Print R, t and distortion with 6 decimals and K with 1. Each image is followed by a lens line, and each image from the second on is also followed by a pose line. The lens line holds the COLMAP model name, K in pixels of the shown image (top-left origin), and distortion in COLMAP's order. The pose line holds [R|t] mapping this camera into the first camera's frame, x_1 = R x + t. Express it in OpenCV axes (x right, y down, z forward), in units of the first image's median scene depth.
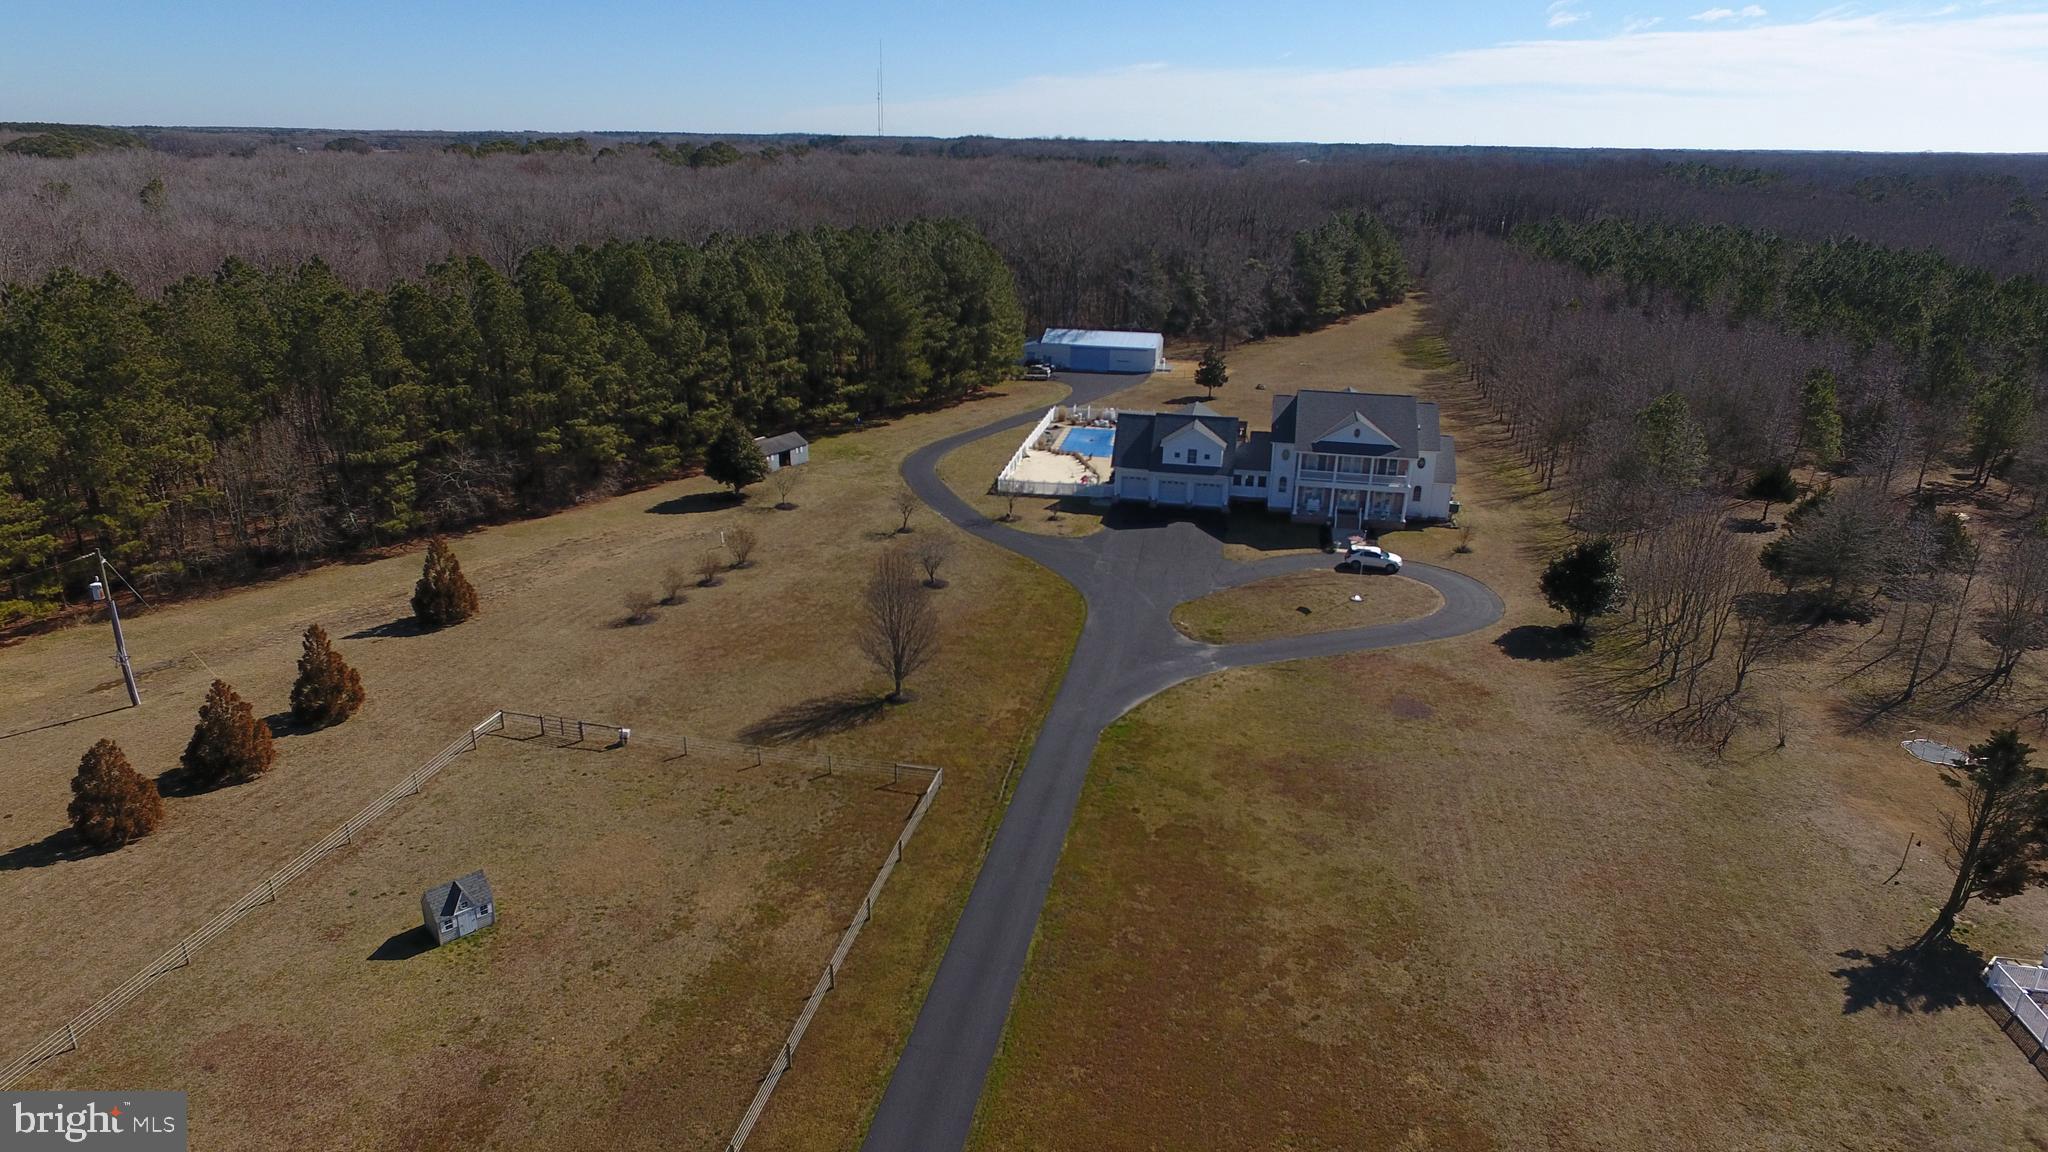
lens RADIAL K [[1187.7, 0, 1018.0], [0, 1187.7, 582.9], [0, 0, 1]] dist [-0.010643, 0.014048]
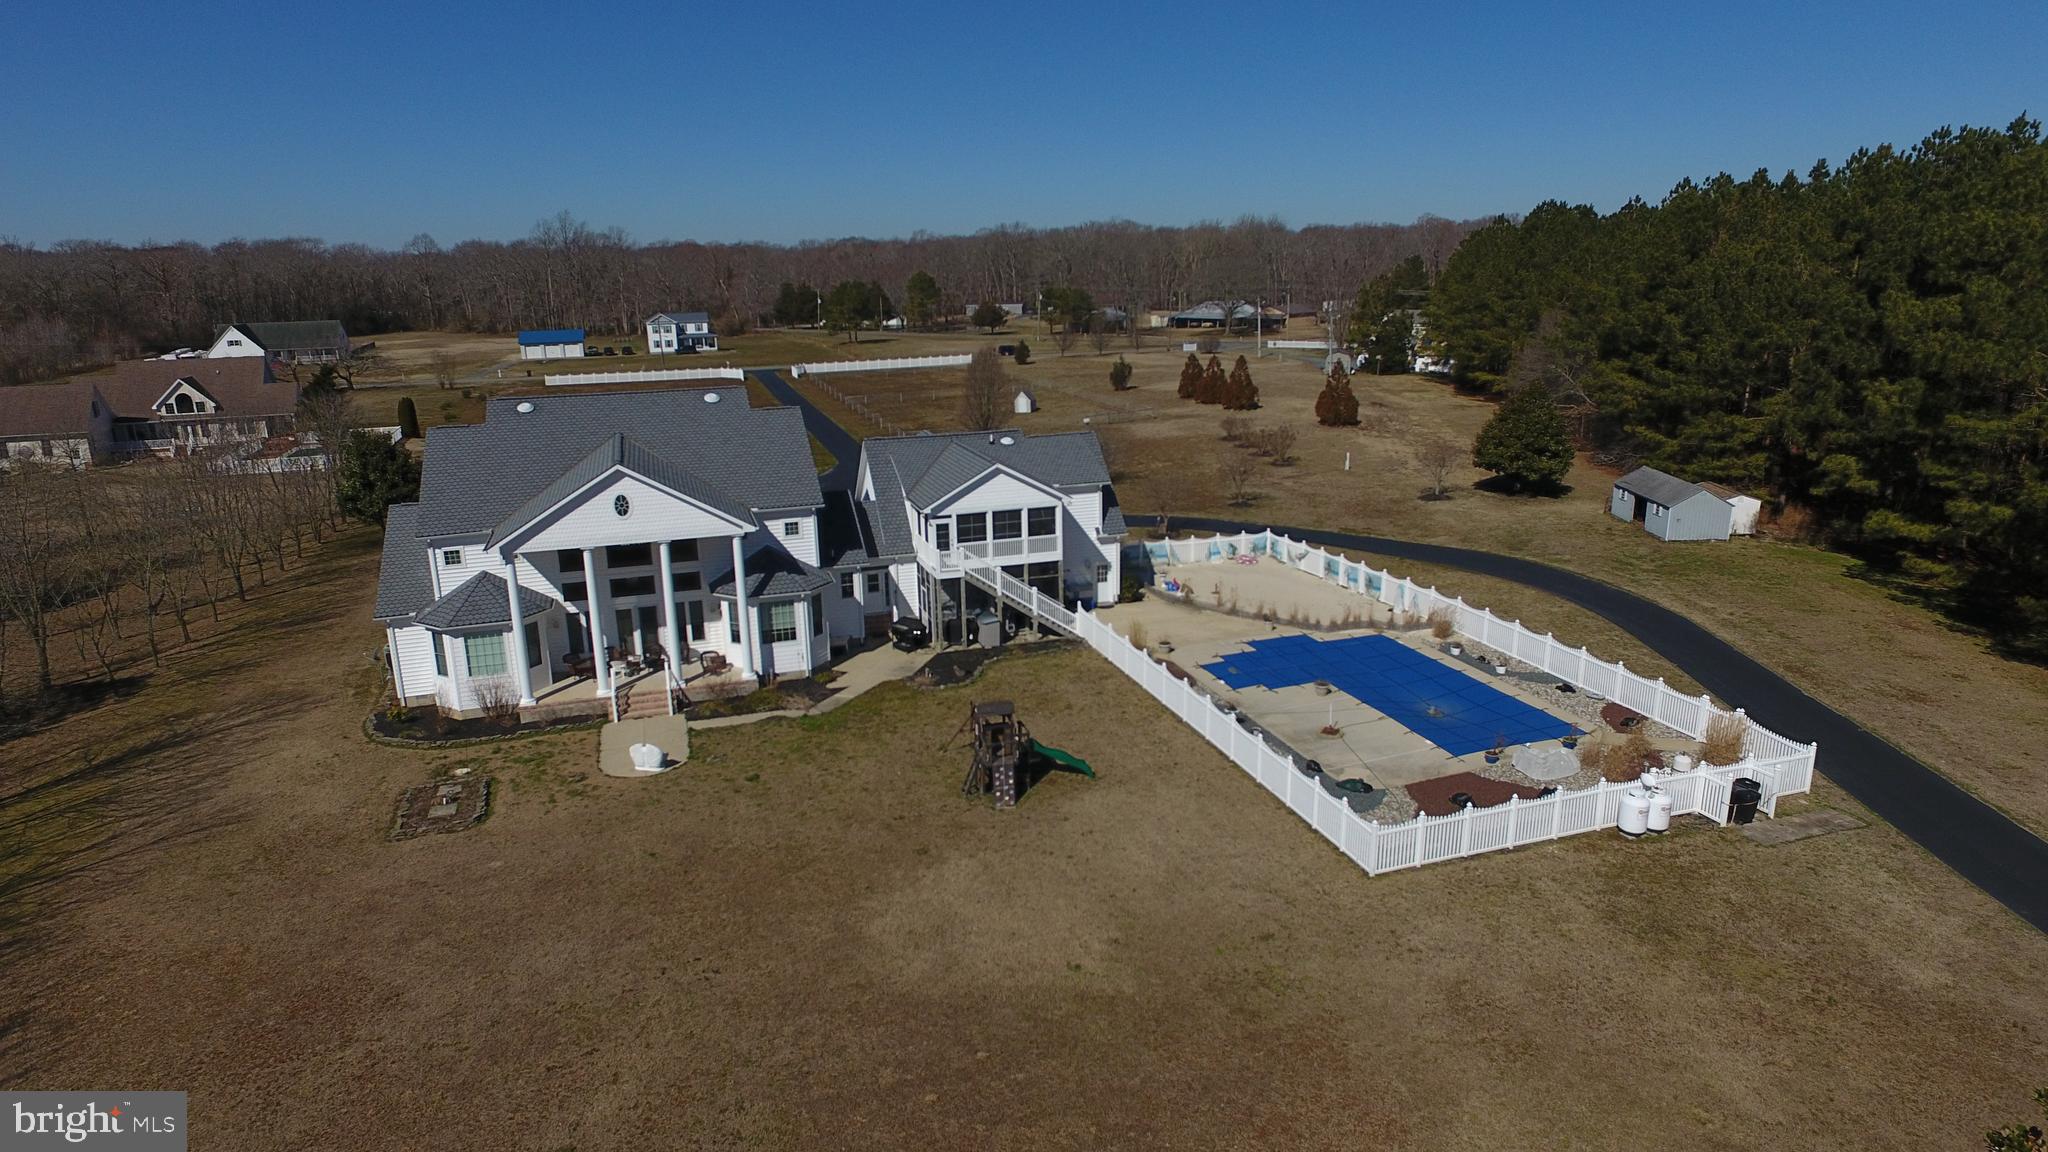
lens RADIAL K [[1187.7, 0, 1018.2], [0, 1187.7, 574.7], [0, 0, 1]] dist [-0.010643, 0.014048]
pose [[-0.874417, 0.129433, -0.467592, 0.374201], [-0.162480, 0.829988, 0.533591, -0.373088], [0.457160, 0.542556, -0.704725, 1.431396]]
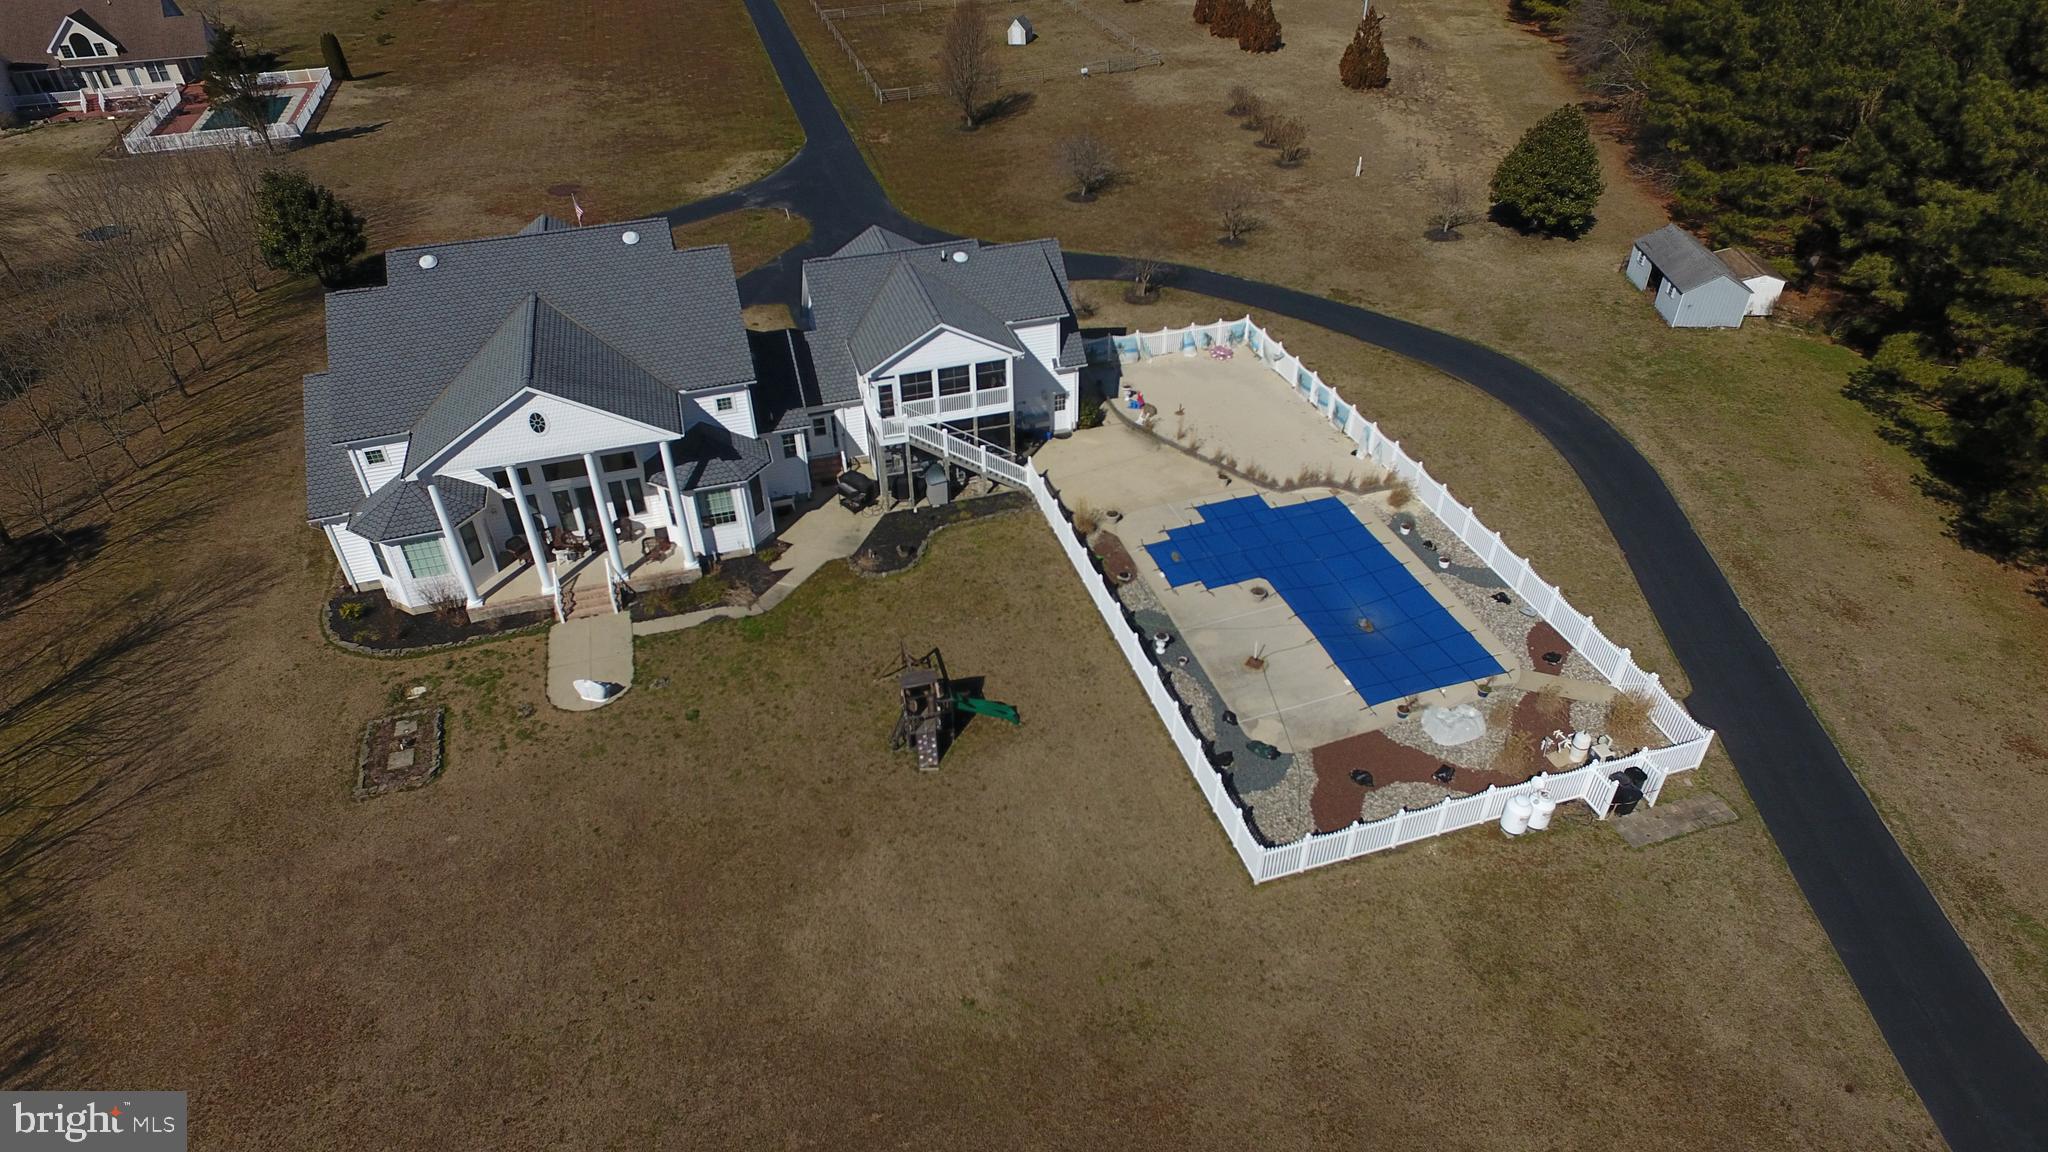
lens RADIAL K [[1187.7, 0, 1019.2], [0, 1187.7, 573.9], [0, 0, 1]] dist [-0.010643, 0.014048]
pose [[-0.882812, 0.282358, -0.375389, 0.323274], [-0.158668, 0.572939, 0.804093, -0.458703], [0.442117, 0.769425, -0.460996, 1.361674]]
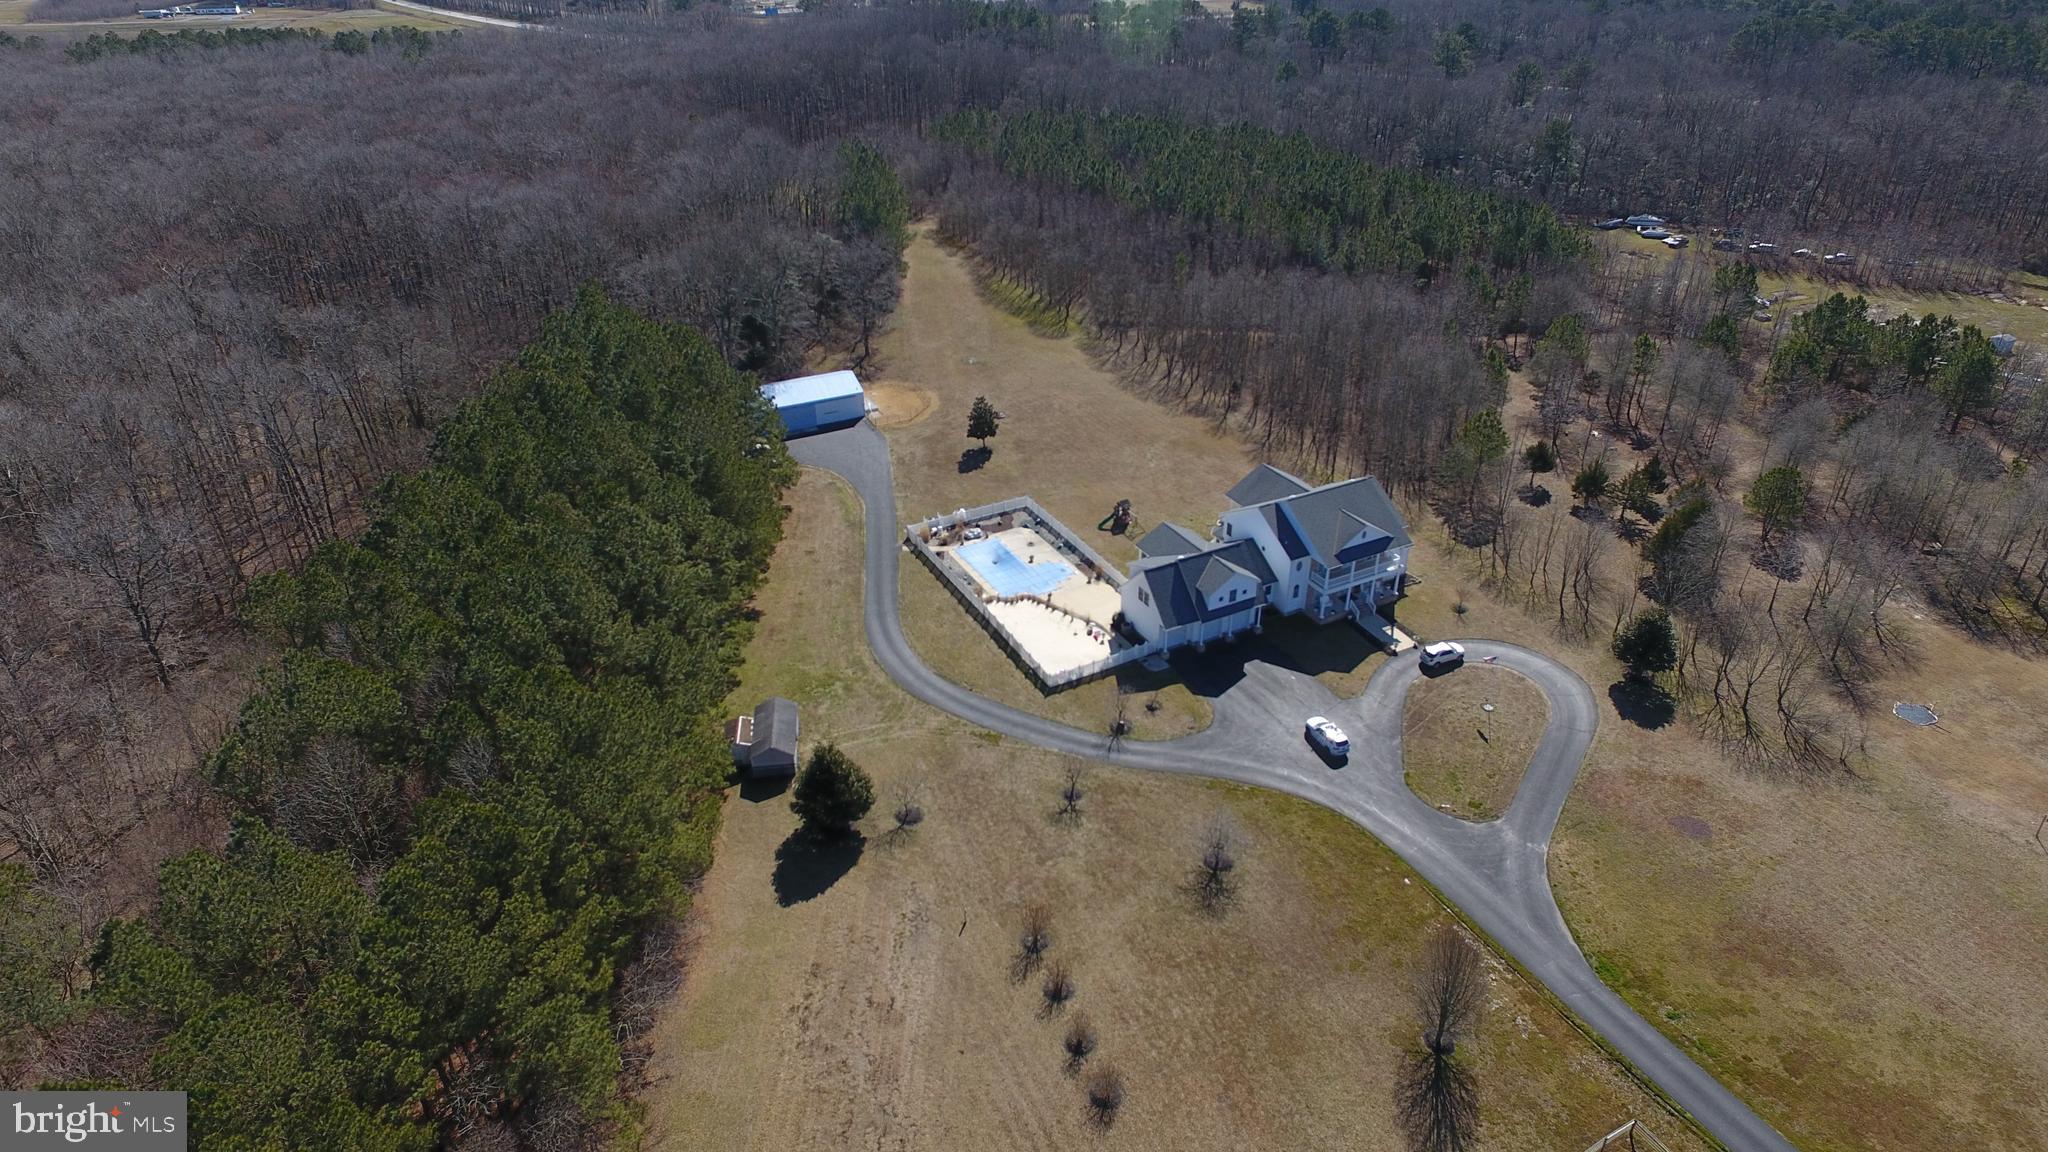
lens RADIAL K [[1187.7, 0, 1018.5], [0, 1187.7, 576.5], [0, 0, 1]] dist [-0.010643, 0.014048]
pose [[0.774061, -0.336726, 0.536139, -0.534245], [0.241801, 0.939872, 0.241190, -0.411638], [-0.585117, -0.057056, 0.808939, 0.286479]]
